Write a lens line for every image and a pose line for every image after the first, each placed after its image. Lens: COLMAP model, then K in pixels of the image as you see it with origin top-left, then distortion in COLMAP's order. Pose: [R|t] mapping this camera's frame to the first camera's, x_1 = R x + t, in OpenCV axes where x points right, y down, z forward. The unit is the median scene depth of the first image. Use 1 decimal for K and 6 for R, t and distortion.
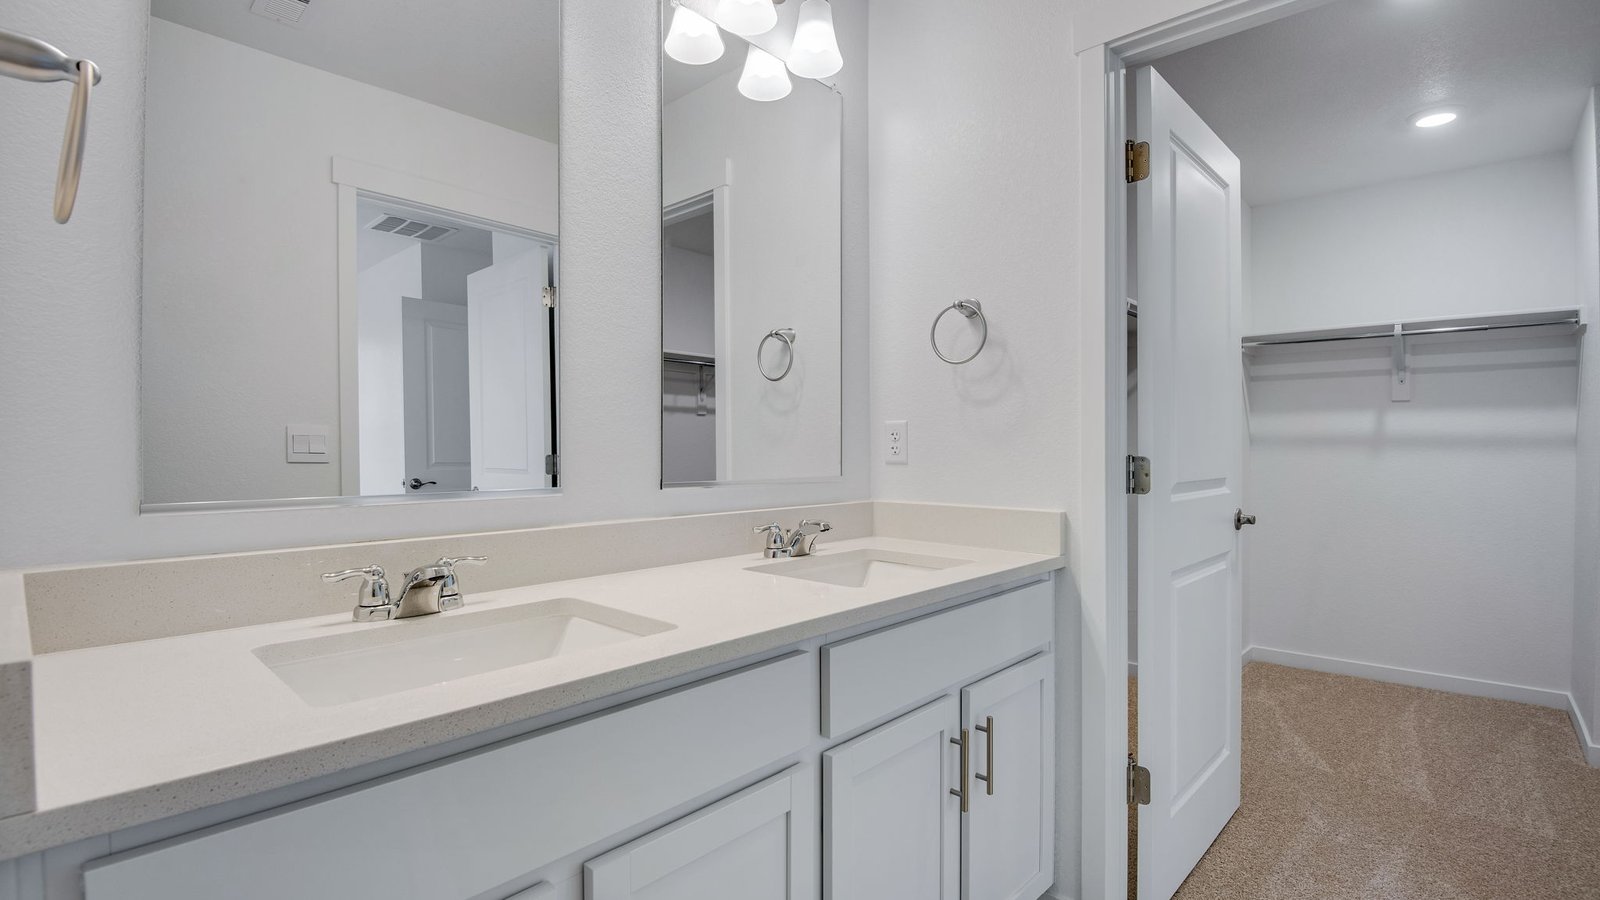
lens RADIAL K [[740.6, 0, 800.0], [0, 740.6, 450.0], [0, 0, 1]] dist [0.022651, -0.009946]
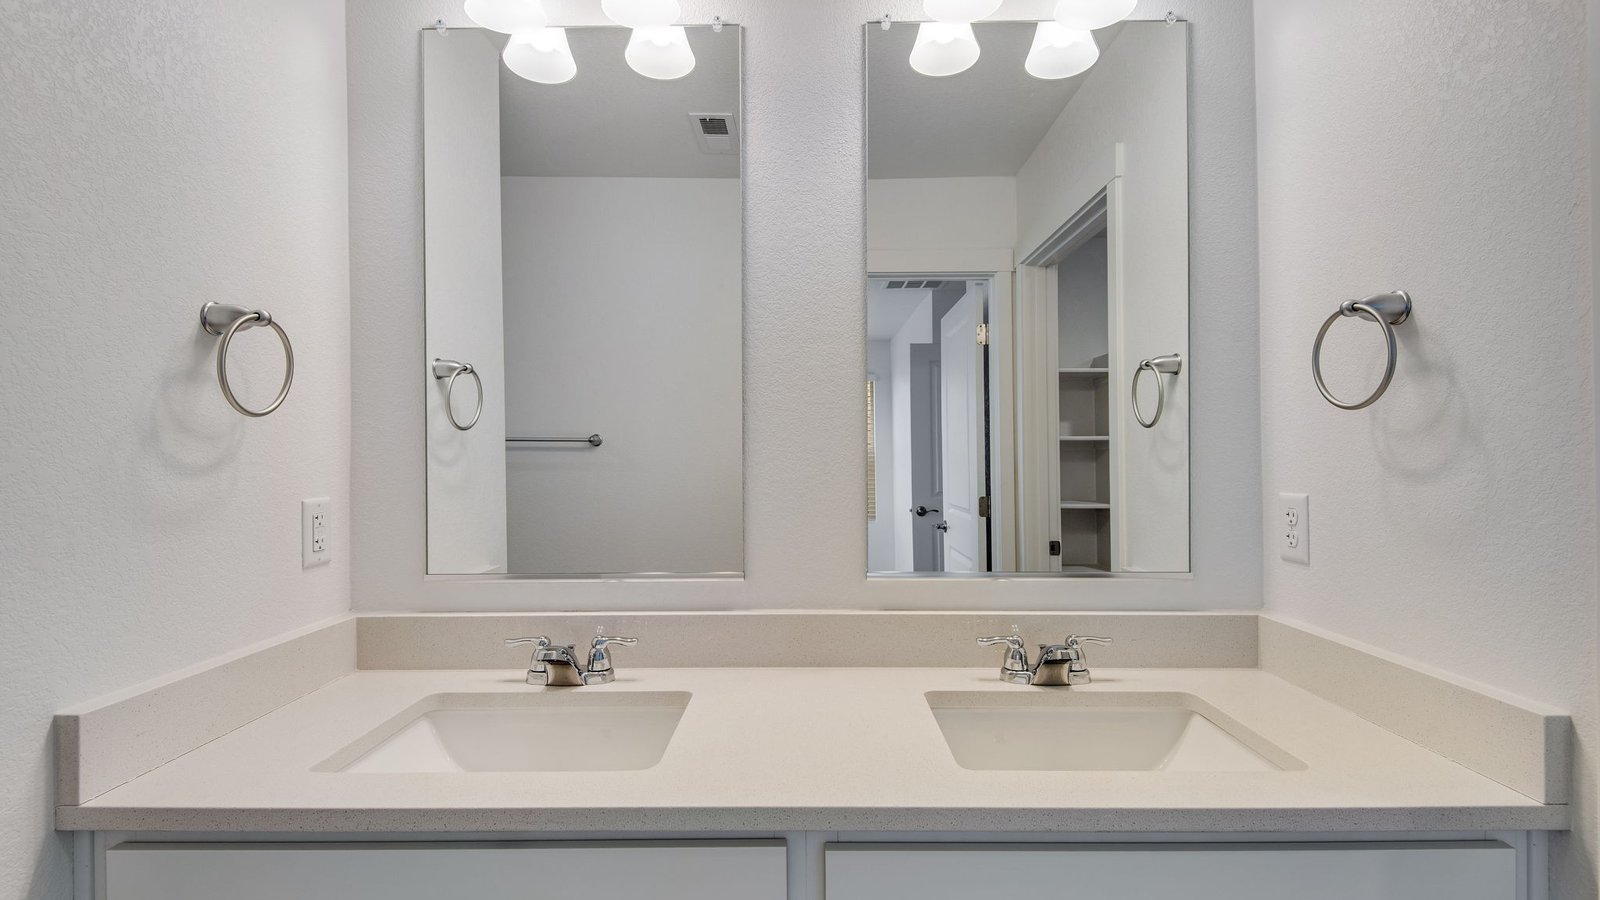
lens RADIAL K [[740.6, 0, 800.0], [0, 740.6, 450.0], [0, 0, 1]] dist [0.022651, -0.009946]
pose [[0.666489, -0.007622, -0.745476, 0.351326], [0.003264, 0.999968, -0.007305, -0.079595], [0.745508, 0.002435, 0.666492, 0.284816]]
